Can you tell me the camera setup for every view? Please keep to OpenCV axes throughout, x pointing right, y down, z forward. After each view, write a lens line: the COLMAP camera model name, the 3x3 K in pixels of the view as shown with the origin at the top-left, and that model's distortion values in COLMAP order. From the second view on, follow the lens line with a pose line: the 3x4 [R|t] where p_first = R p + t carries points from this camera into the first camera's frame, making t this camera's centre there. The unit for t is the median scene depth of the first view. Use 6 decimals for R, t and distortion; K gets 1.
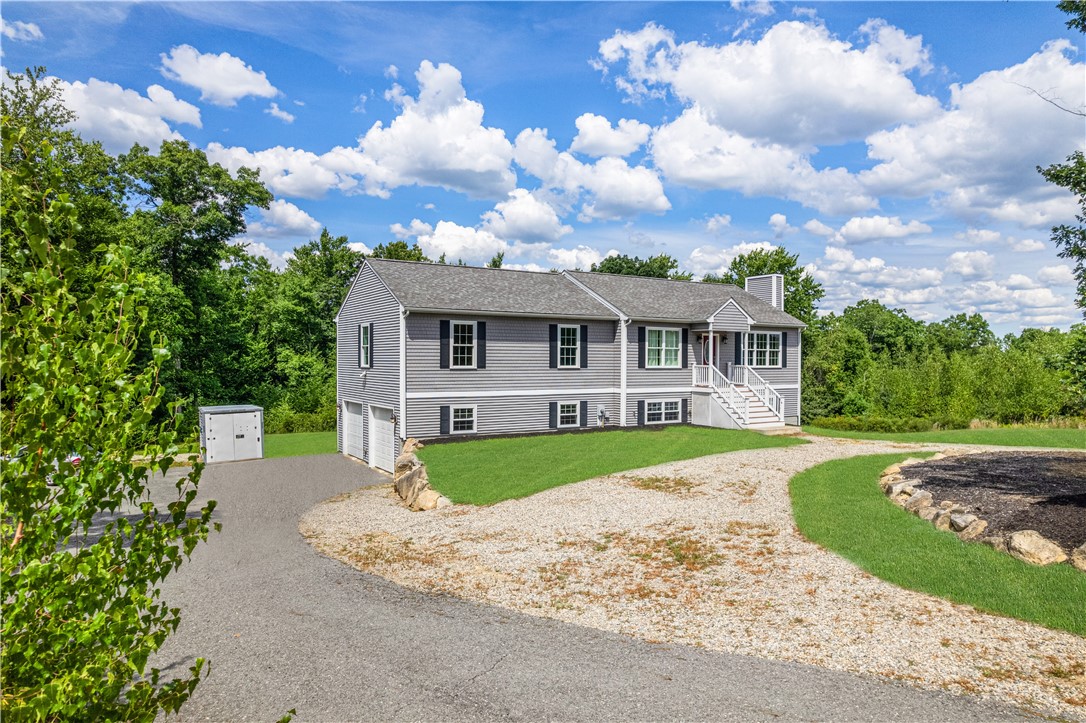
lens RADIAL K [[714.8, 0, 547.4], [0, 714.8, 360.5], [0, 0, 1]] dist [-0.054711, 0.001244]
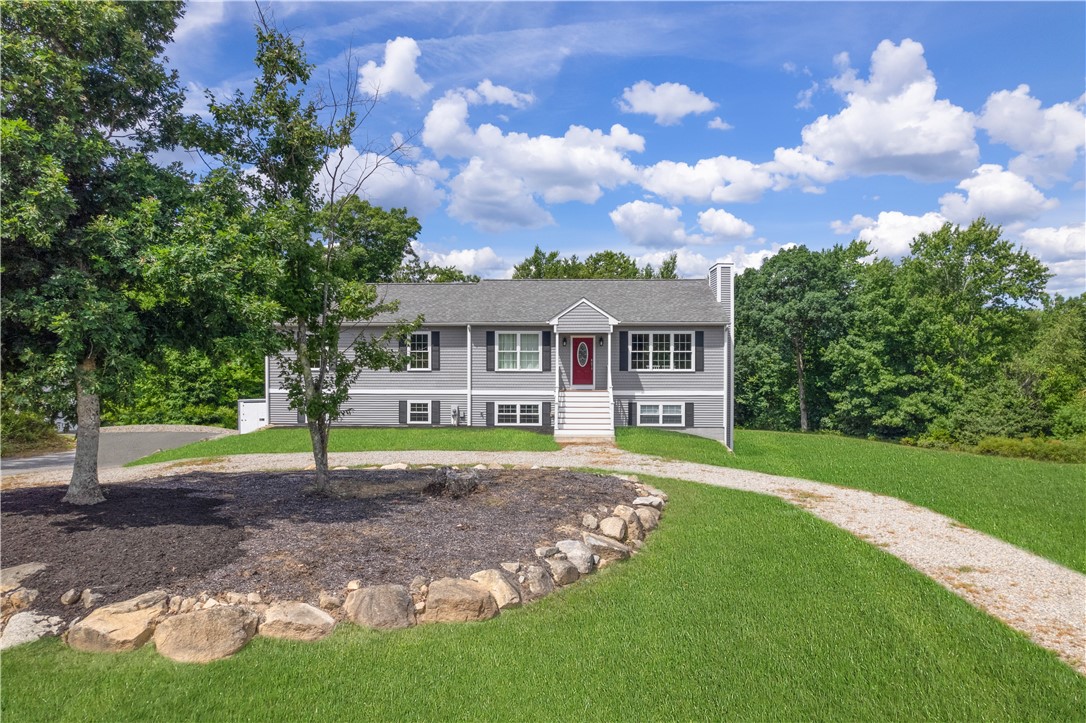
lens RADIAL K [[714.8, 0, 550.0], [0, 714.8, 368.8], [0, 0, 1]] dist [-0.054711, 0.001244]
pose [[0.811154, 0.001632, -0.584830, 0.691699], [0.002810, 0.999974, 0.006689, 0.000551], [0.584826, -0.007069, 0.811128, 0.173449]]
